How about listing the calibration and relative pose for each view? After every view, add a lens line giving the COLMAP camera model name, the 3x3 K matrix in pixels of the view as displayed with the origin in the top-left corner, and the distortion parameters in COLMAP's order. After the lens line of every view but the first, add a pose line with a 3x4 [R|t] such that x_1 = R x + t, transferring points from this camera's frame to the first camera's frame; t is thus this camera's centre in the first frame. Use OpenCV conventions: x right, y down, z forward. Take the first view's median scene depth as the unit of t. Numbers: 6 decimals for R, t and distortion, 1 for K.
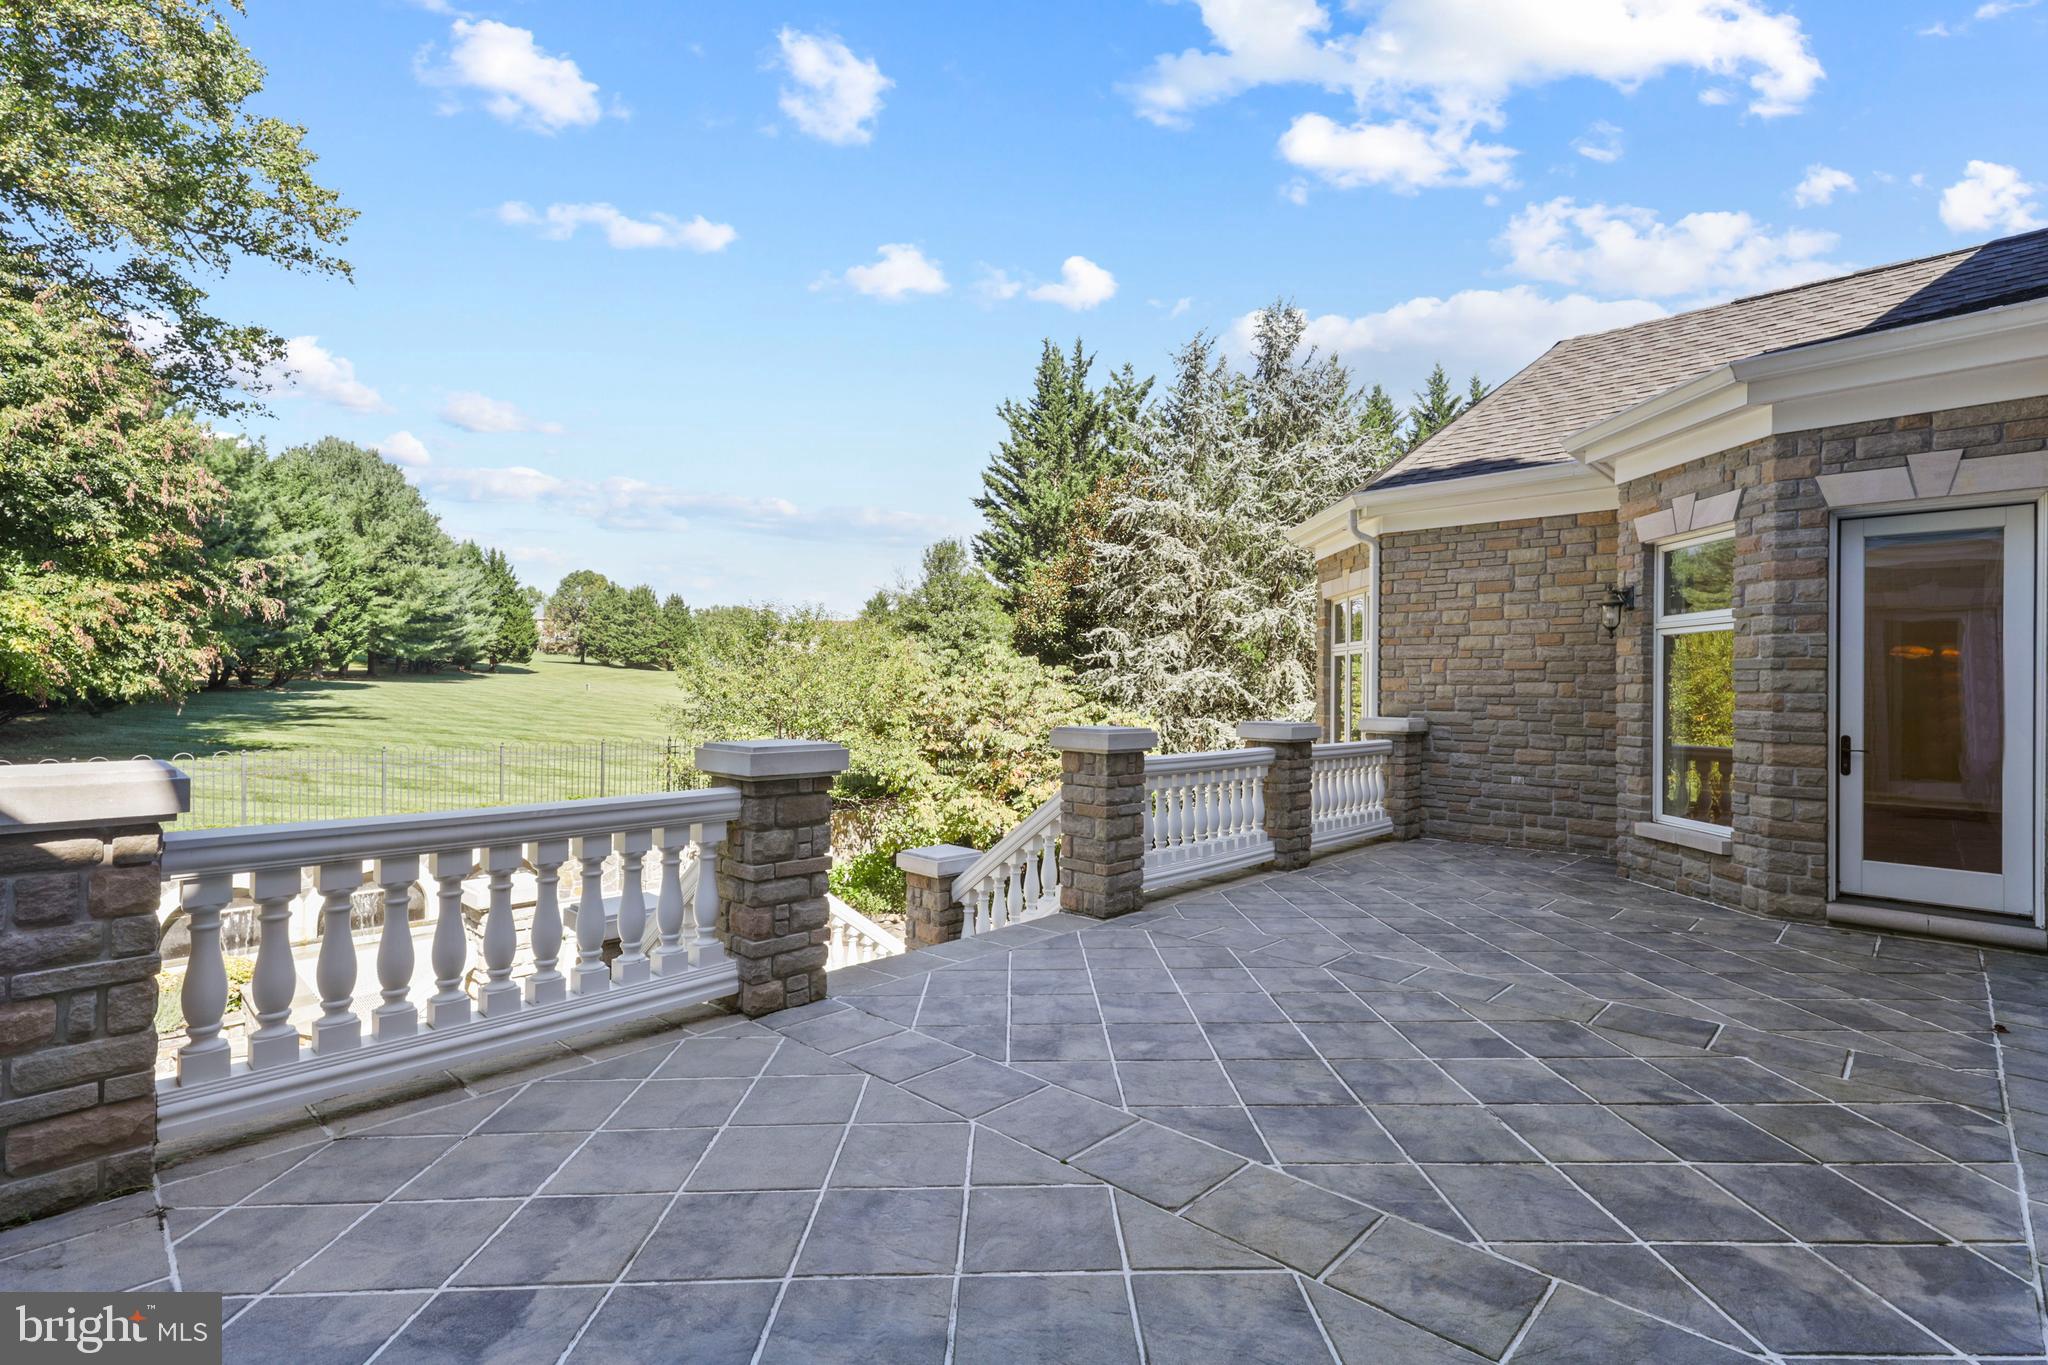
lens RADIAL K [[923.1, 0, 1040.7], [0, 923.1, 689.9], [0, 0, 1]] dist [0.027245, -0.004572]
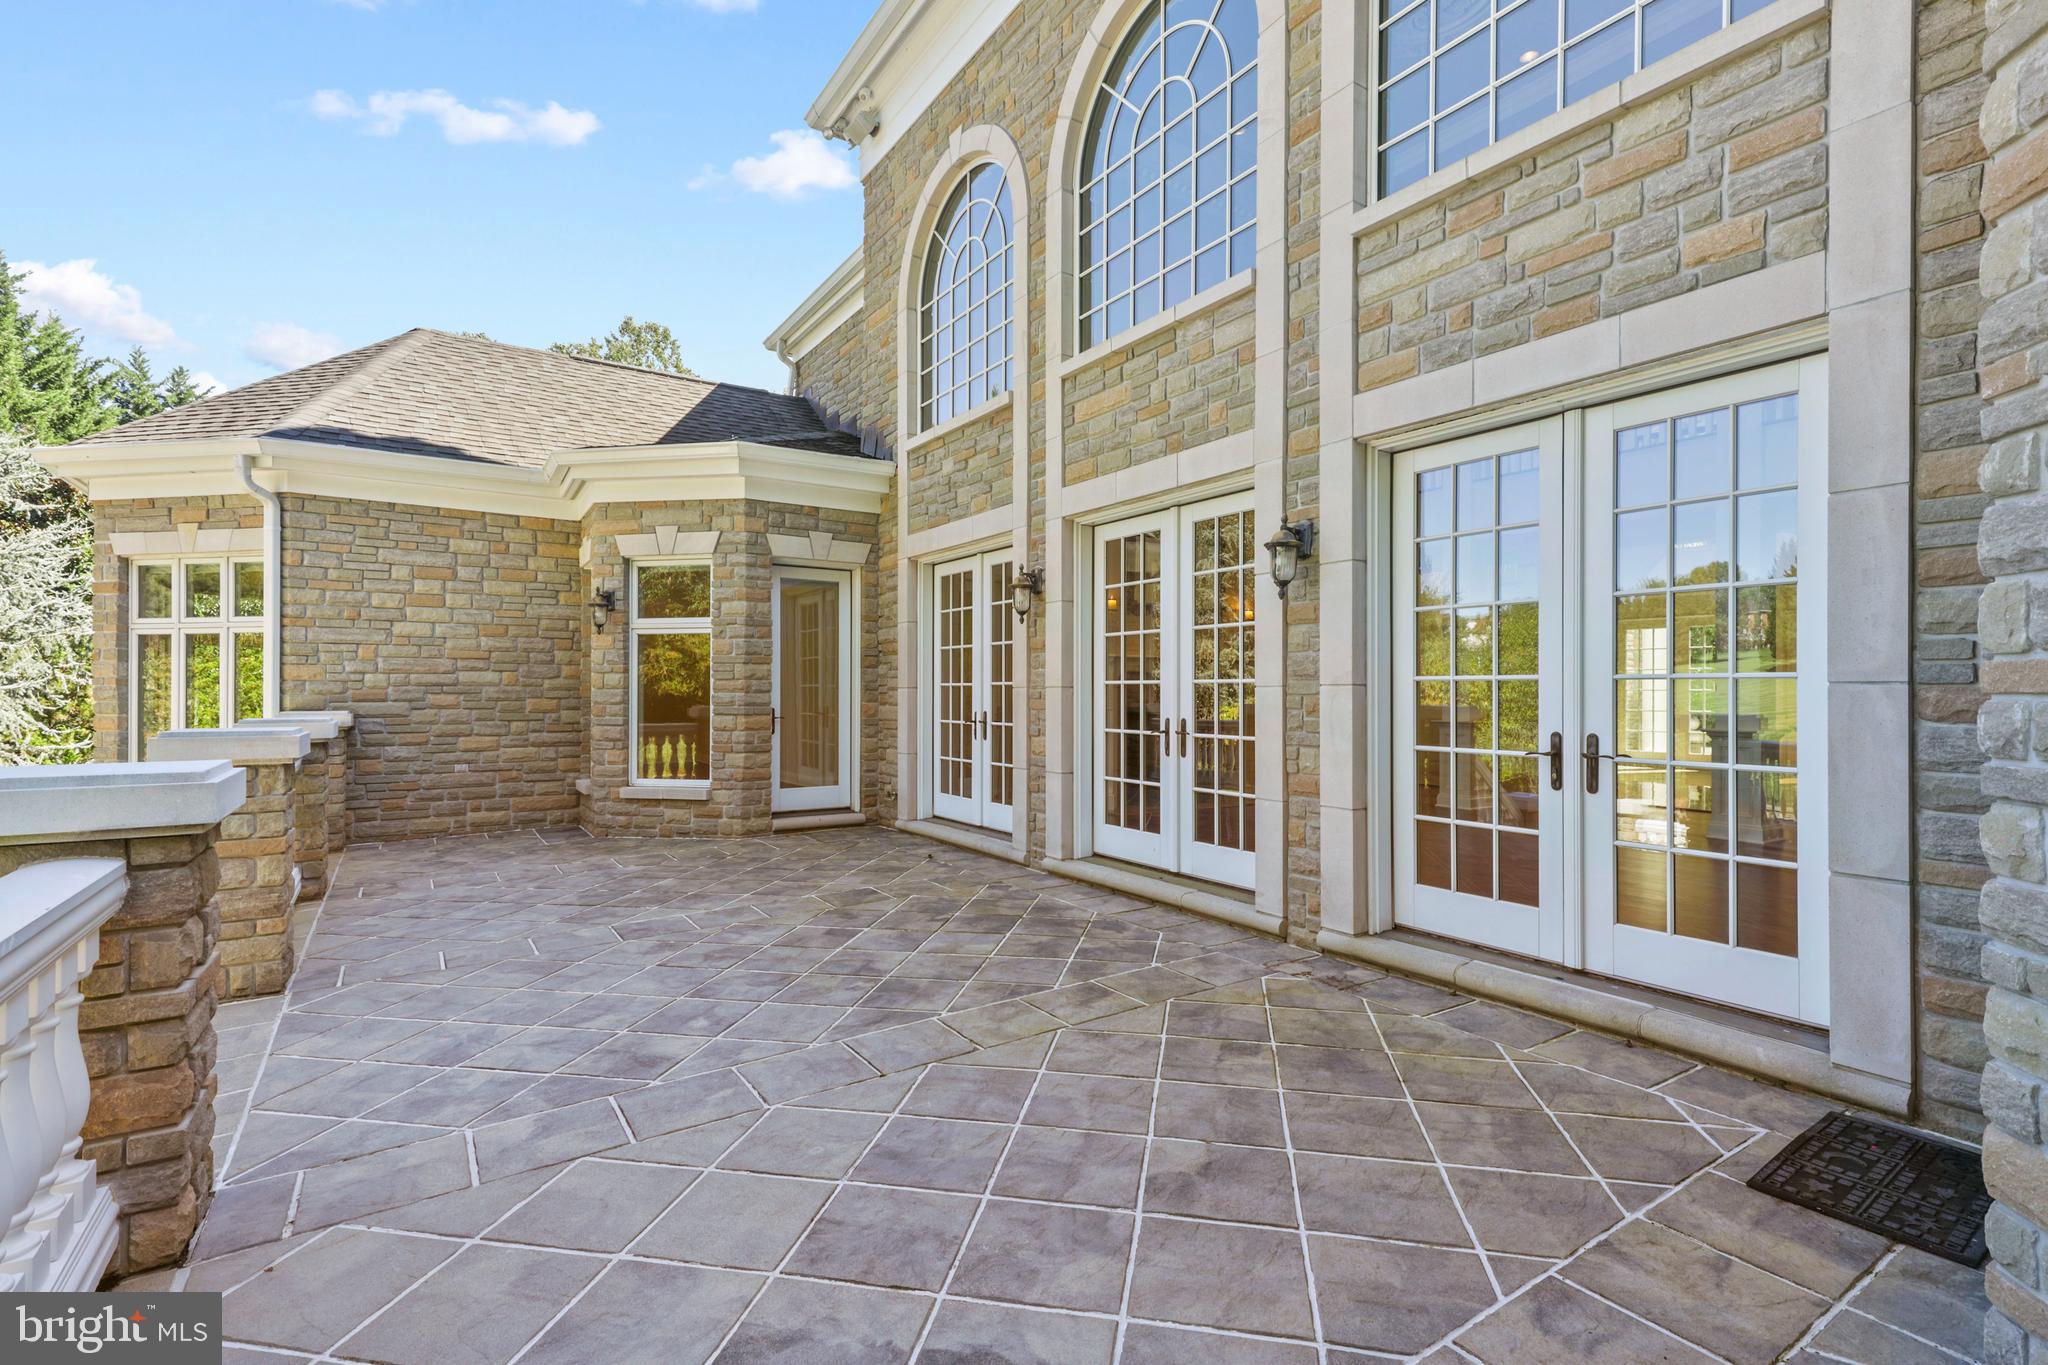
lens RADIAL K [[923.1, 0, 1021.0], [0, 923.1, 690.4], [0, 0, 1]] dist [0.027245, -0.004572]
pose [[0.243731, -0.011571, 0.969774, -0.317022], [0.003204, 0.999933, 0.011125, 0.003272], [-0.969838, 0.000396, 0.243751, 0.163850]]
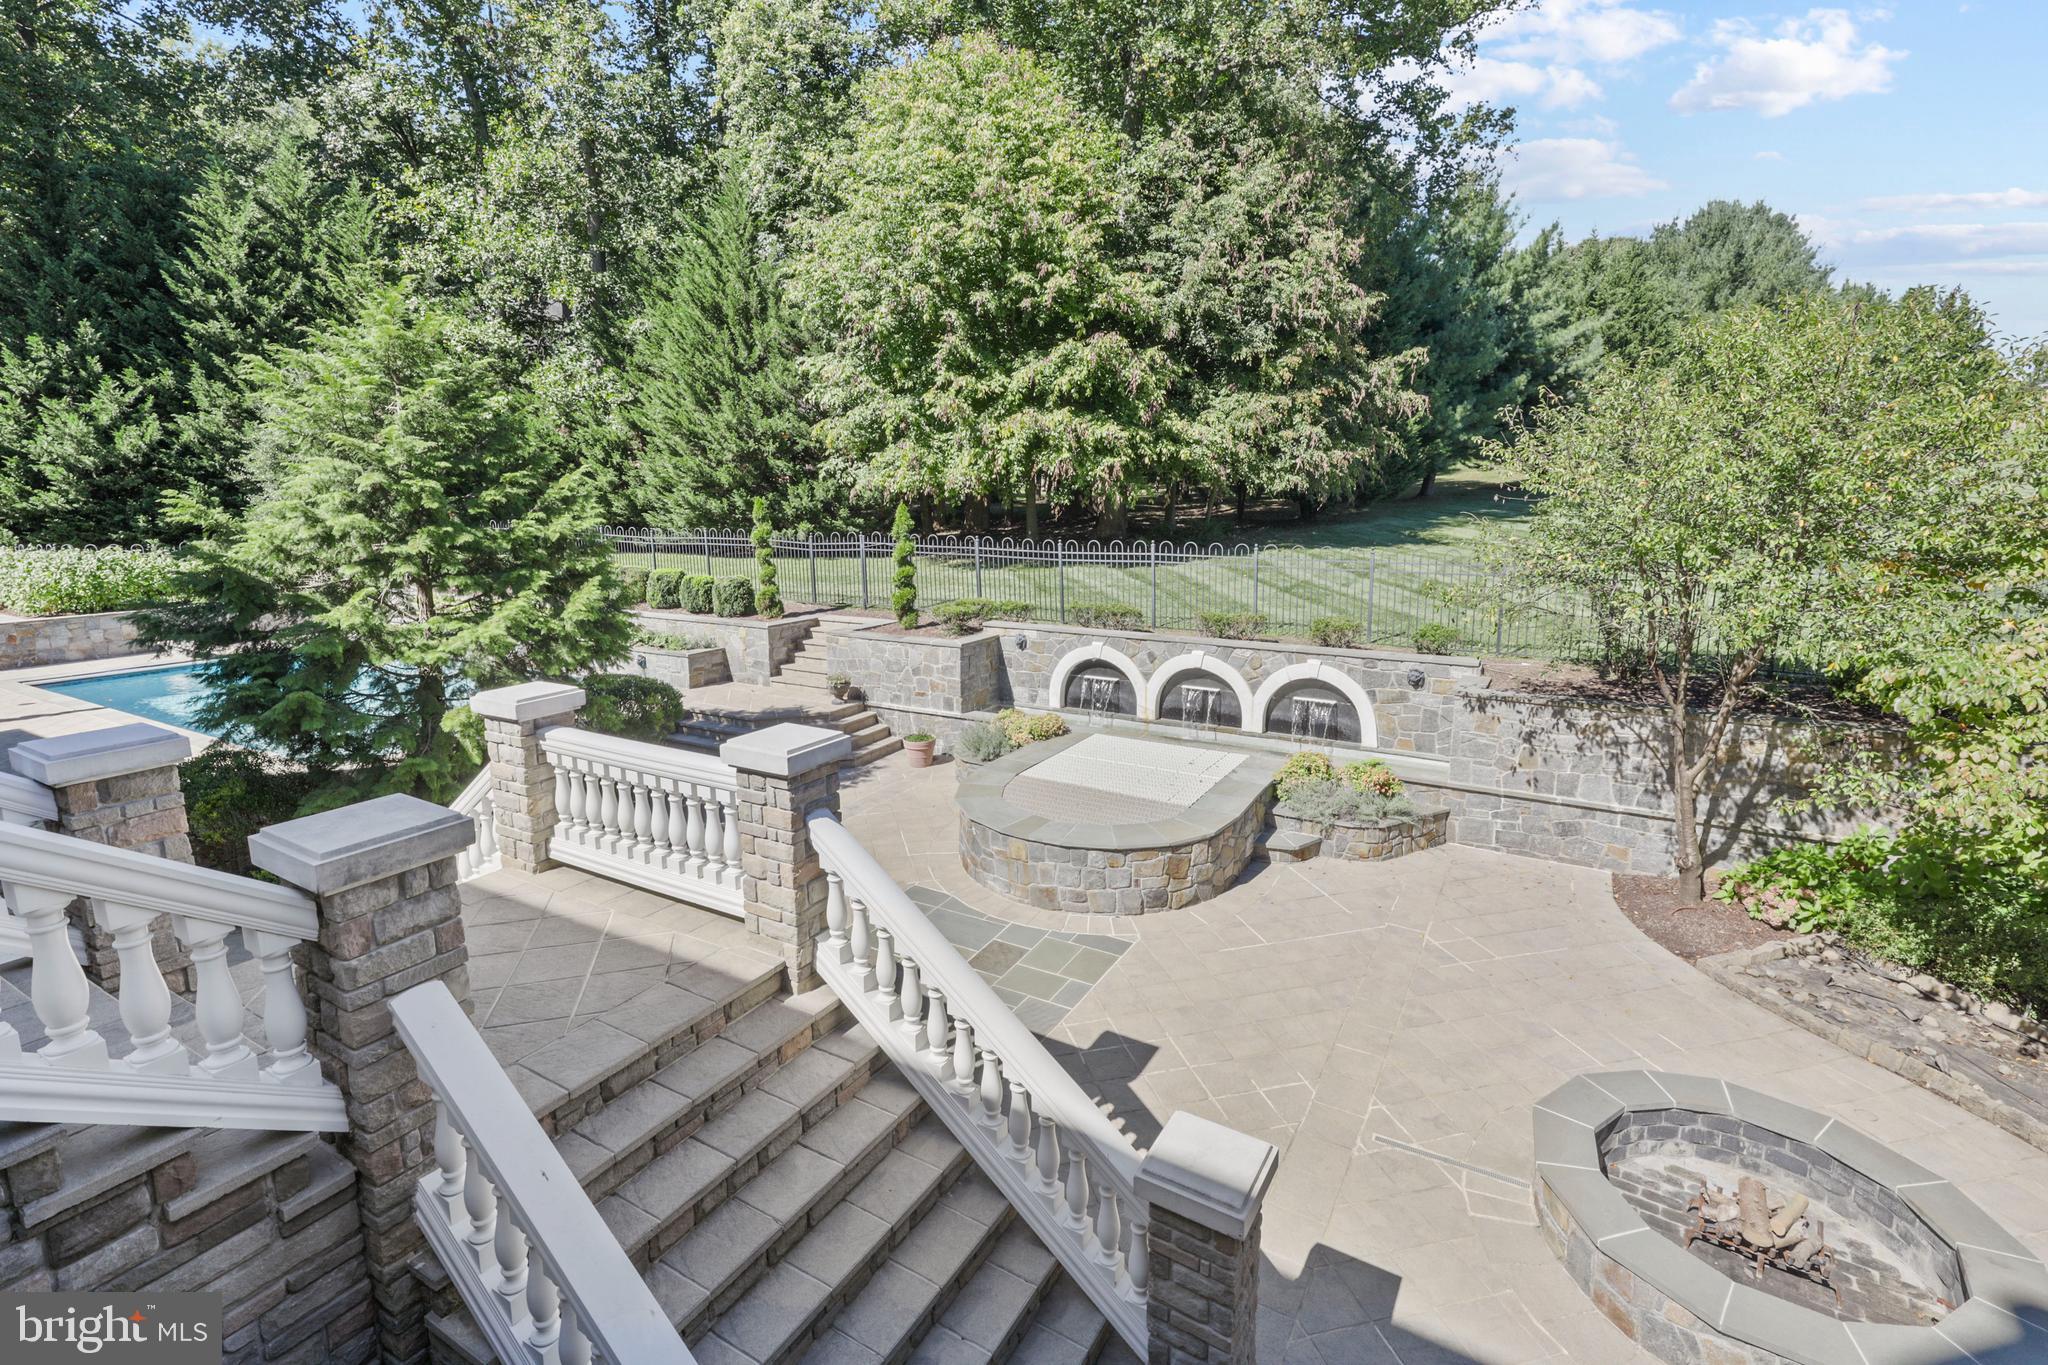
lens RADIAL K [[923.1, 0, 1019.1], [0, 923.1, 664.6], [0, 0, 1]] dist [0.027245, -0.004572]
pose [[0.237467, 0.178846, -0.954790, 0.306852], [0.003325, 0.982750, 0.184911, 0.007823], [0.971390, -0.047085, 0.232776, 0.959214]]
